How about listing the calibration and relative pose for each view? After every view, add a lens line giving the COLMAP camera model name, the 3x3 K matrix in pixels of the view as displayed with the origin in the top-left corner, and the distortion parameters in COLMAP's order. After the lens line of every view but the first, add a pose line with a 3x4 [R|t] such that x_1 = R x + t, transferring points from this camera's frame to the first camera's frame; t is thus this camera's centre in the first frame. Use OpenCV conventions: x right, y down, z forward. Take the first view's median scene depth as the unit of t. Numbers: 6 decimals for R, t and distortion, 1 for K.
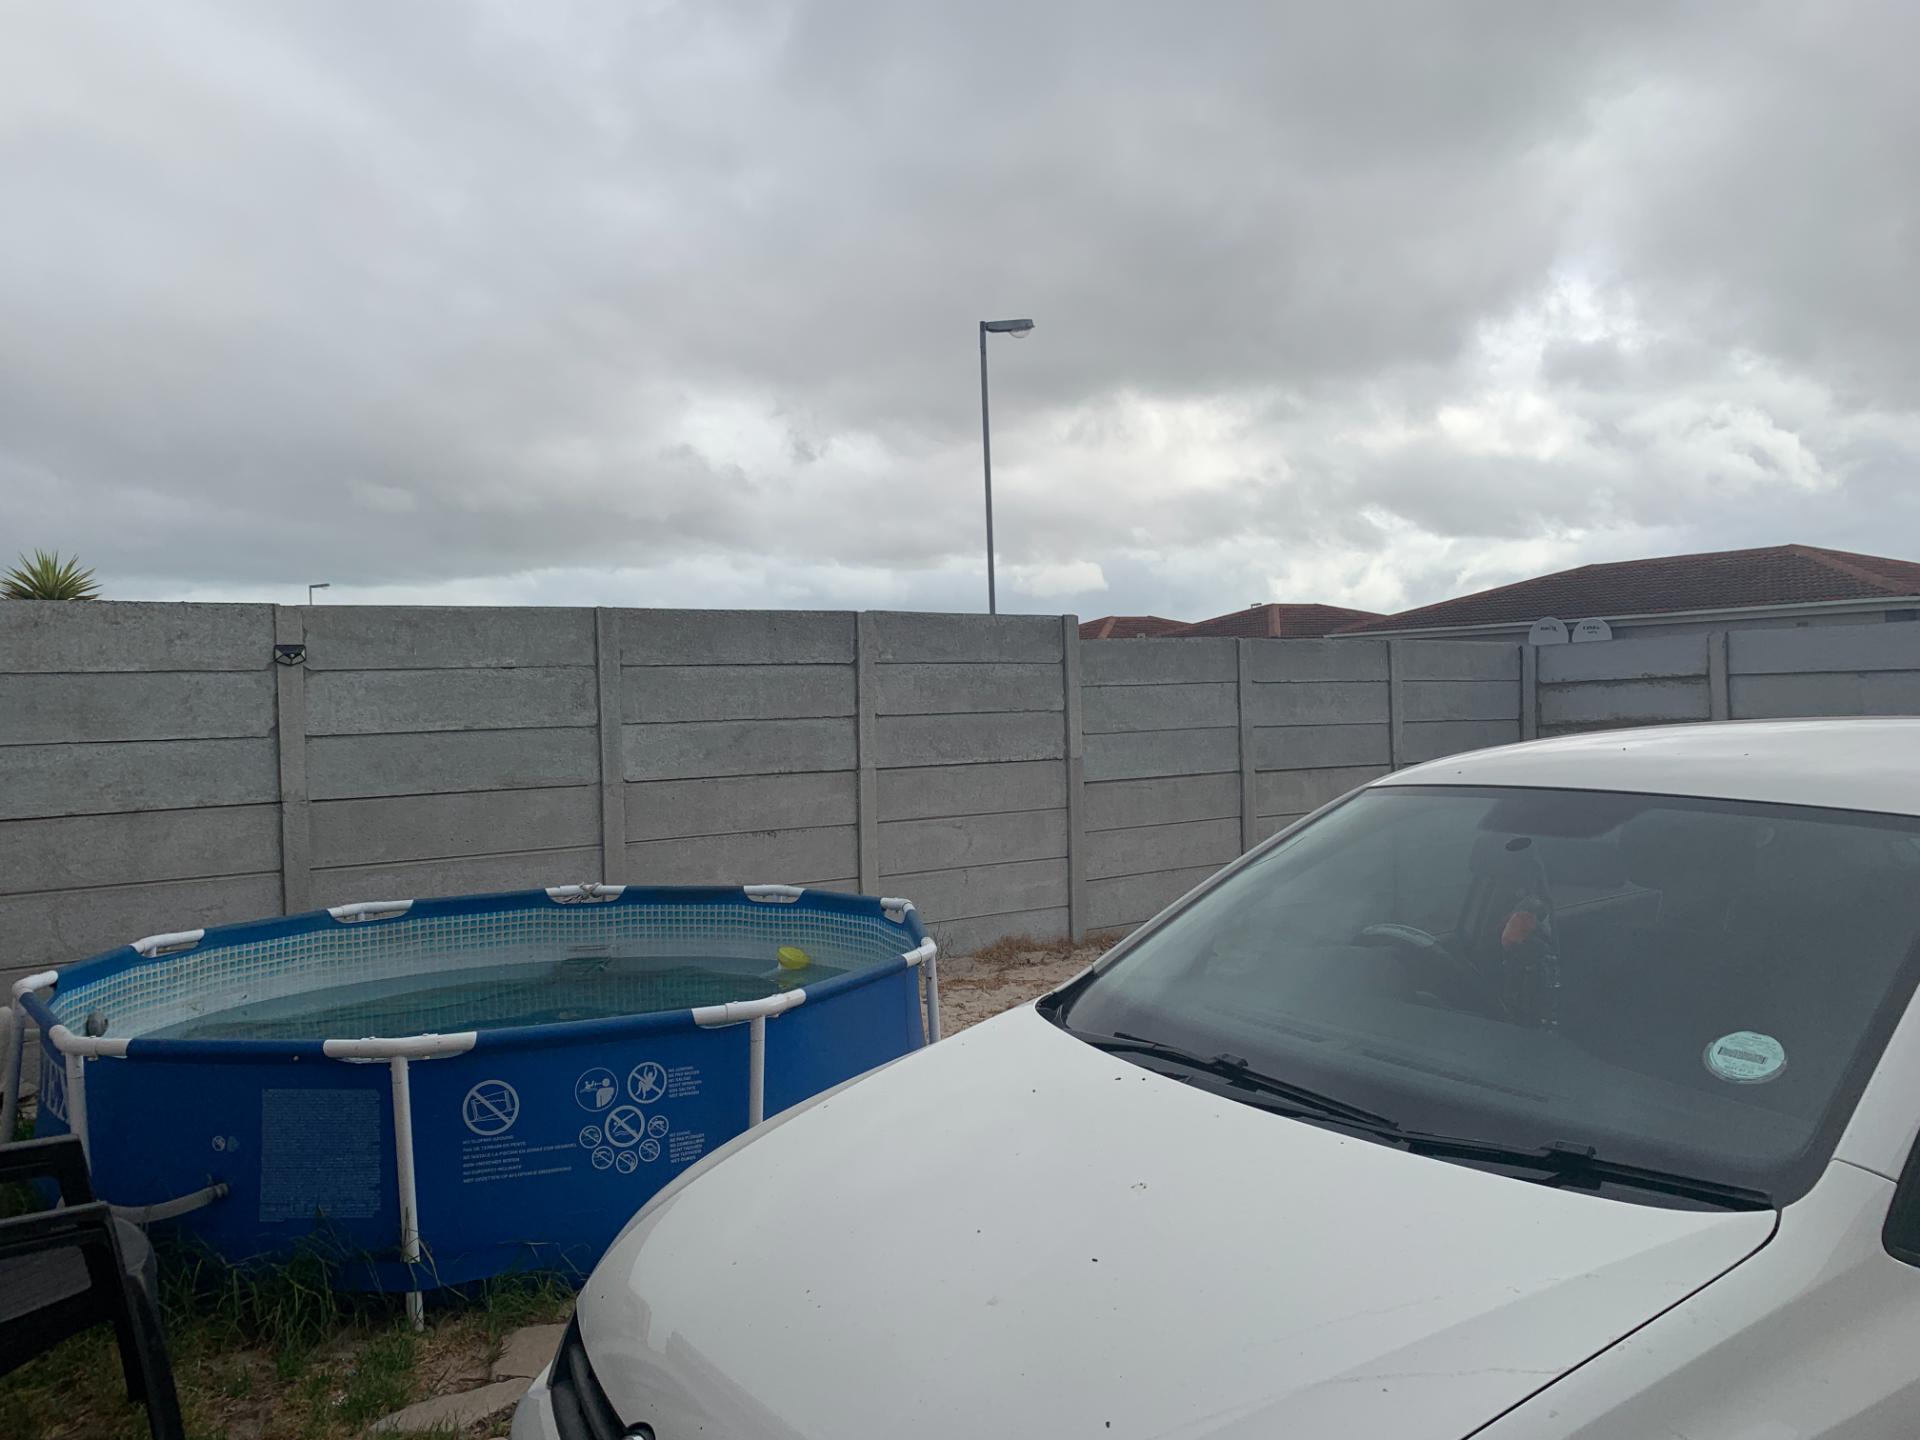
lens RADIAL K [[1452.4, 0, 962.6], [0, 1452.4, 707.1], [0, 0, 1]] dist [0.055220, -0.069675]
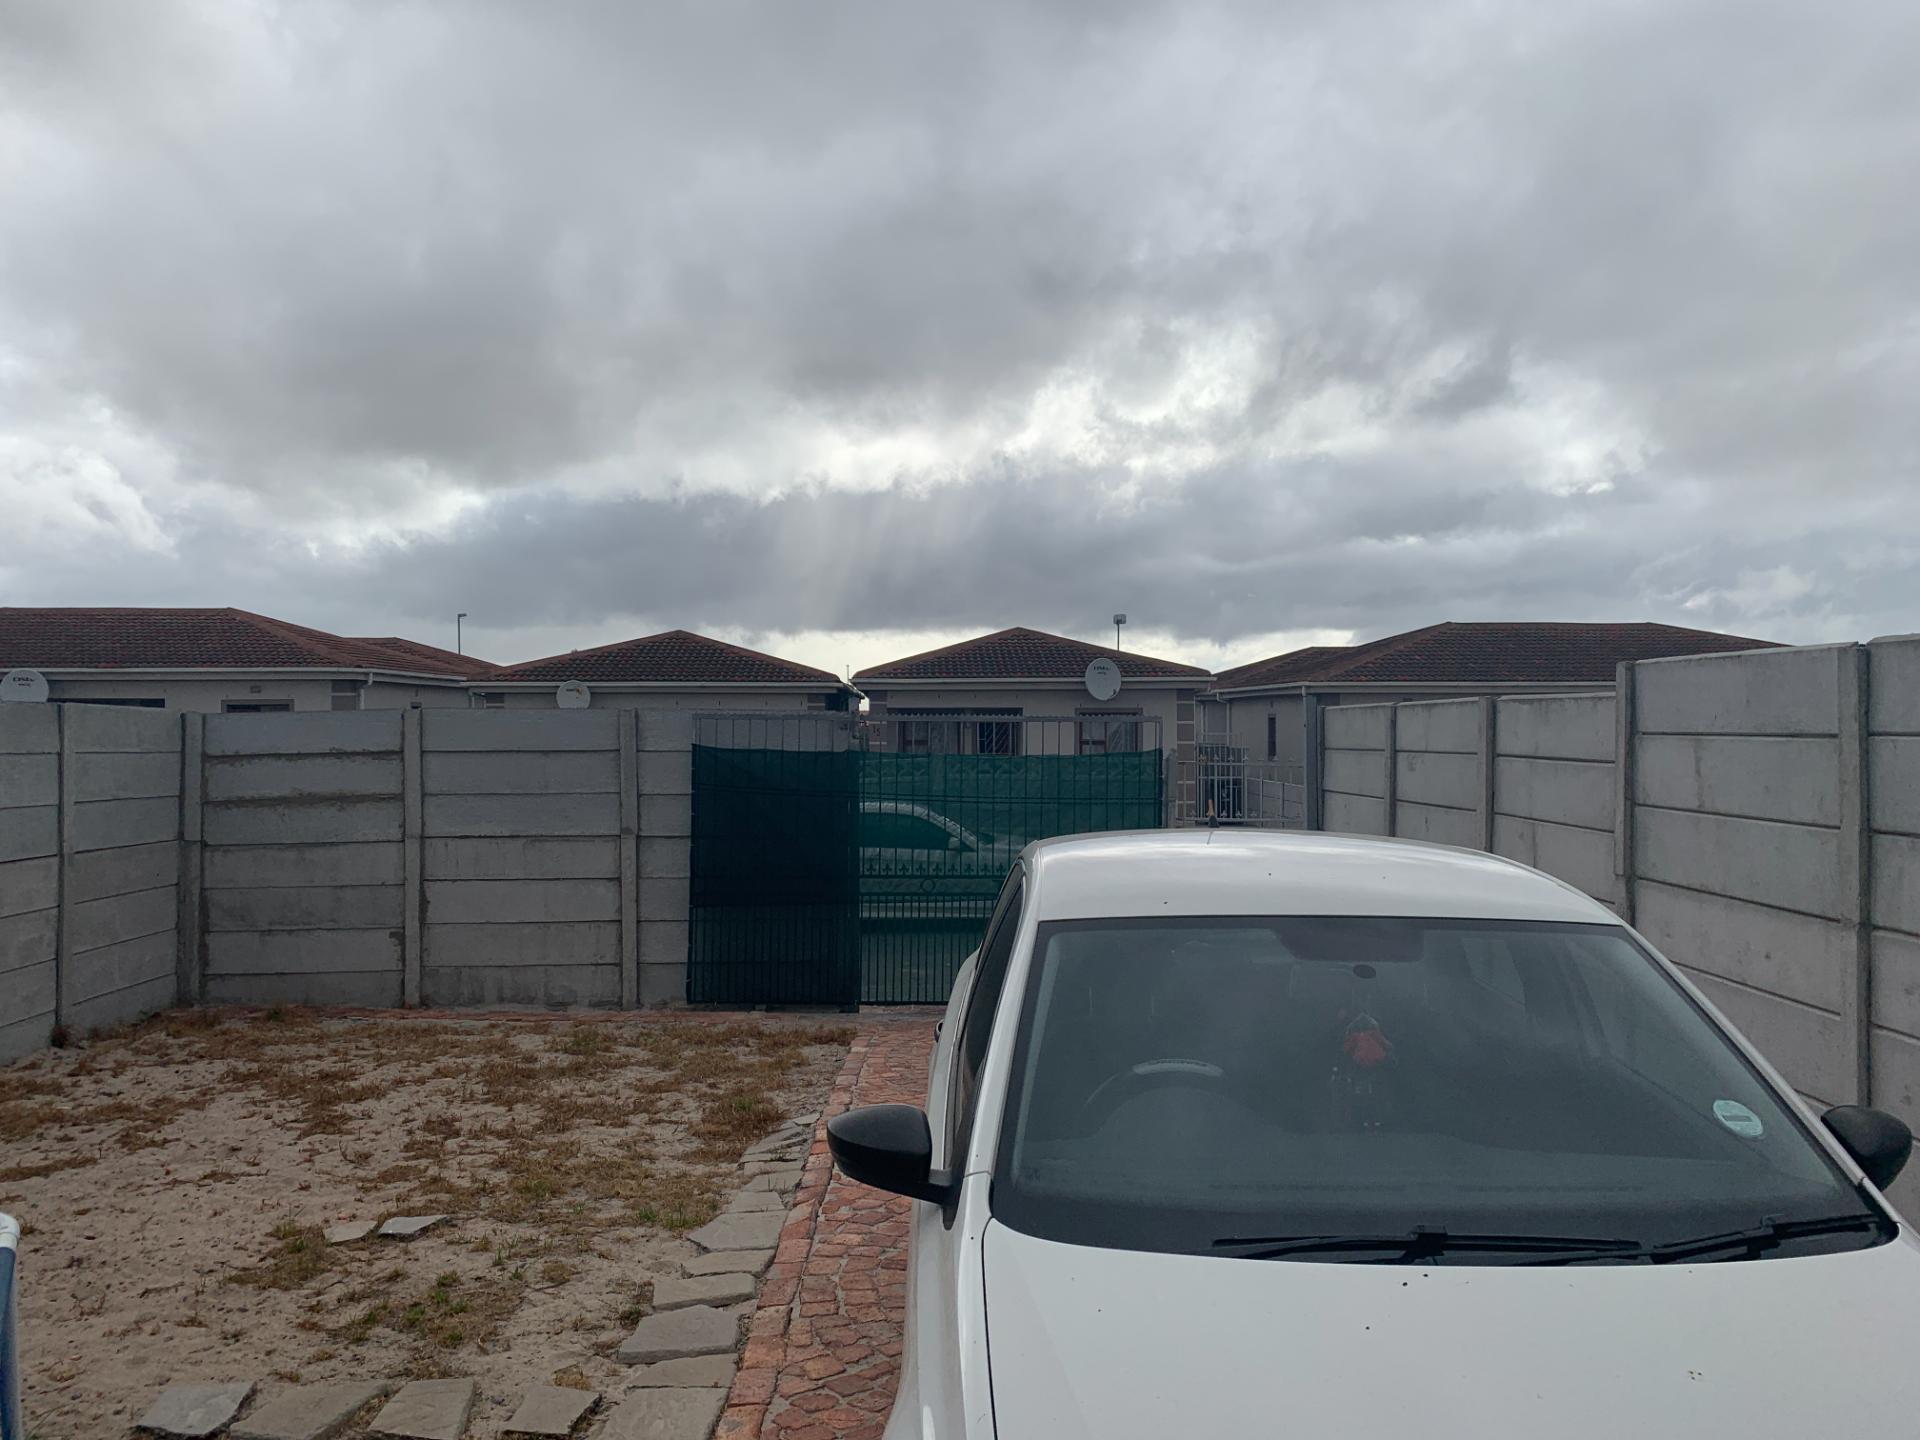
lens RADIAL K [[1452.4, 0, 962.6], [0, 1452.4, 707.1], [0, 0, 1]] dist [0.055220, -0.069675]
pose [[0.518837, 0.037071, 0.854069, -0.143347], [-0.005113, 0.999176, -0.040263, -0.012314], [-0.854858, 0.016523, 0.518599, 0.126606]]
